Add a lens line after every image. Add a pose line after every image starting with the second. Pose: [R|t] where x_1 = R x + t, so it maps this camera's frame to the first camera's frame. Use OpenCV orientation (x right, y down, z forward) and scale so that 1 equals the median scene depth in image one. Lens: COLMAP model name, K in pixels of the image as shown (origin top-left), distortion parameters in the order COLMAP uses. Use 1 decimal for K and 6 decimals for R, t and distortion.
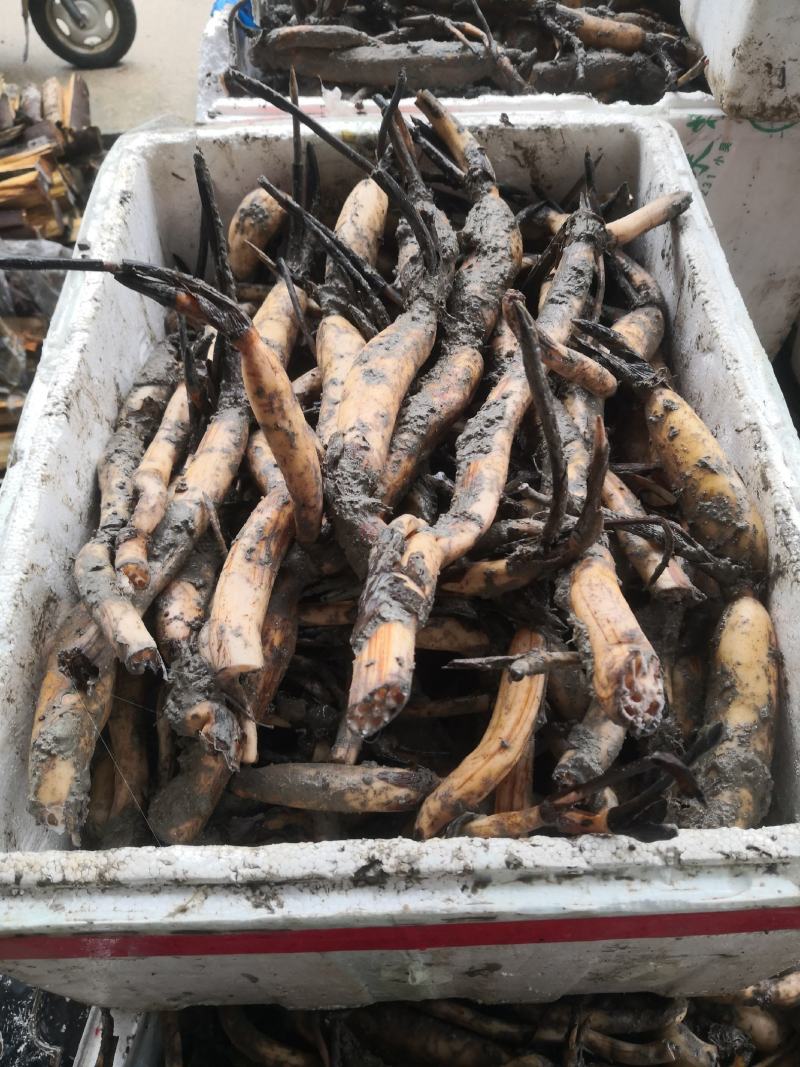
lens RADIAL K [[424.8, 0, 423.6], [0, 424.8, 533.5], [0, 0, 1]] dist [0.001354, -0.006088]
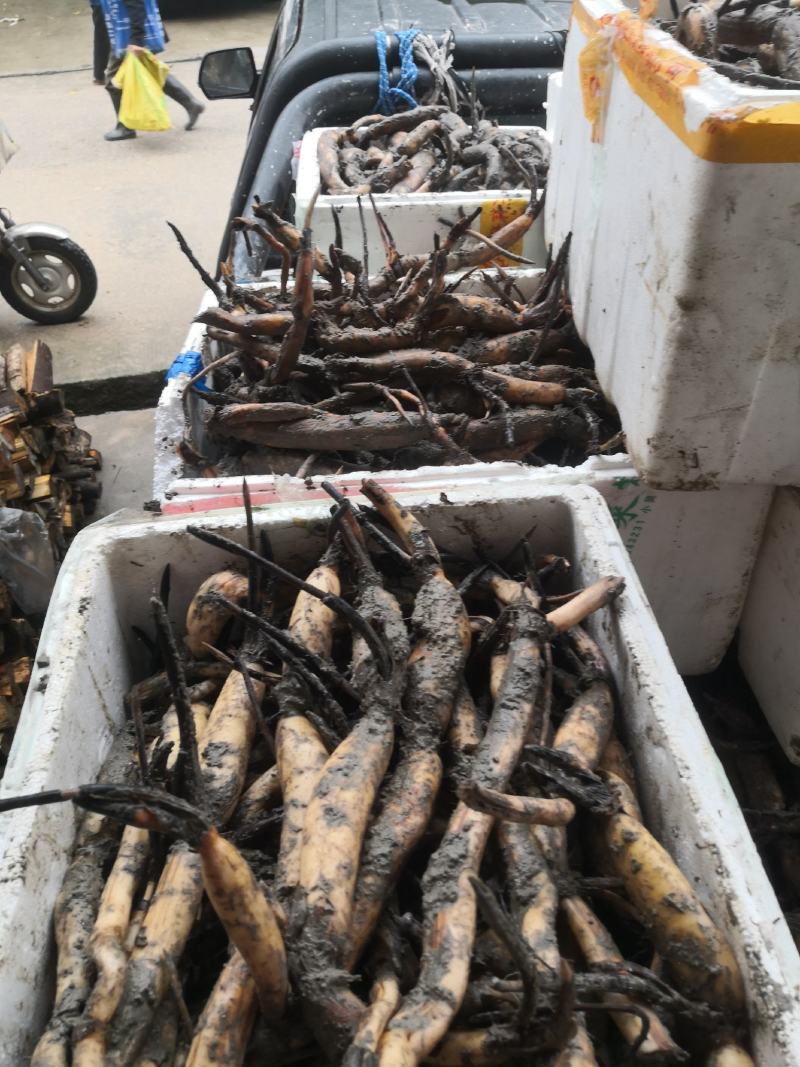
lens RADIAL K [[434.5, 0, 400.6], [0, 434.5, 656.0], [0, 0, 1]] dist [0.002743, -0.007493]
pose [[0.997630, -0.064672, 0.023496, 0.033121], [0.066968, 0.991028, -0.115668, -0.522144], [-0.015804, 0.116968, 0.993010, -0.056335]]
